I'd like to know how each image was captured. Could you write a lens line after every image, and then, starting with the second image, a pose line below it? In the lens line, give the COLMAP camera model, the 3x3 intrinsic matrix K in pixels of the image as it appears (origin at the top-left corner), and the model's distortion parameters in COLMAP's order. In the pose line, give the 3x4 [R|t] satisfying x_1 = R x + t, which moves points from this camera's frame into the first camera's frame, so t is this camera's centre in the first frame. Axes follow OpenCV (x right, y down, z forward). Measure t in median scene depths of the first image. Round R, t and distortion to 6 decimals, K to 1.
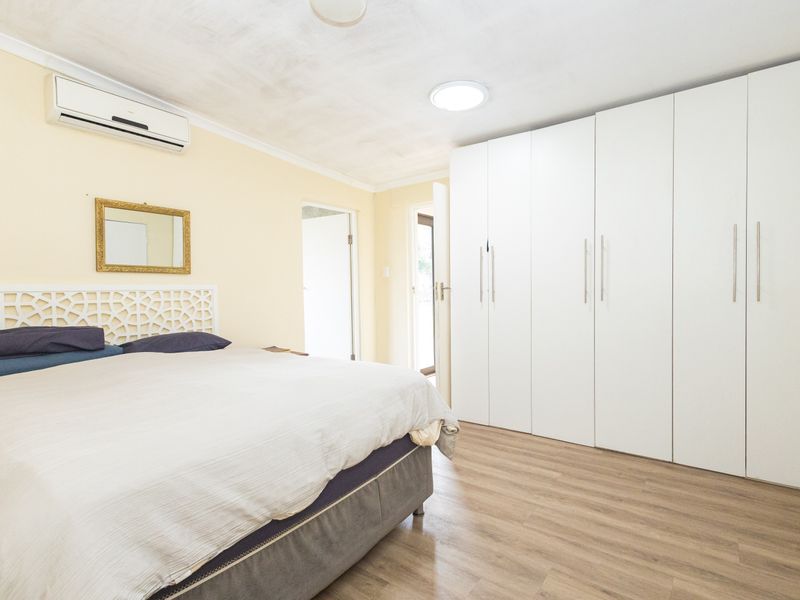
lens RADIAL K [[424.1, 0, 400.1], [0, 424.1, 297.5], [0, 0, 1]] dist [0.009247, -0.000582]
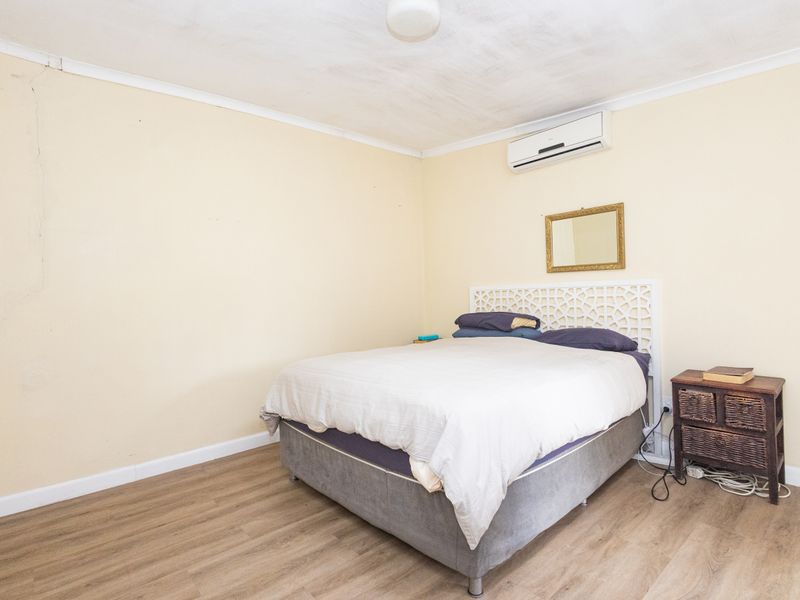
lens RADIAL K [[424.1, 0, 400.5], [0, 424.1, 300.0], [0, 0, 1]] dist [0.009247, -0.000582]
pose [[-0.227805, 0.034344, -0.973101, 0.614820], [0.017199, 0.999364, 0.031245, -0.026267], [0.973555, -0.009618, -0.228251, 0.819073]]
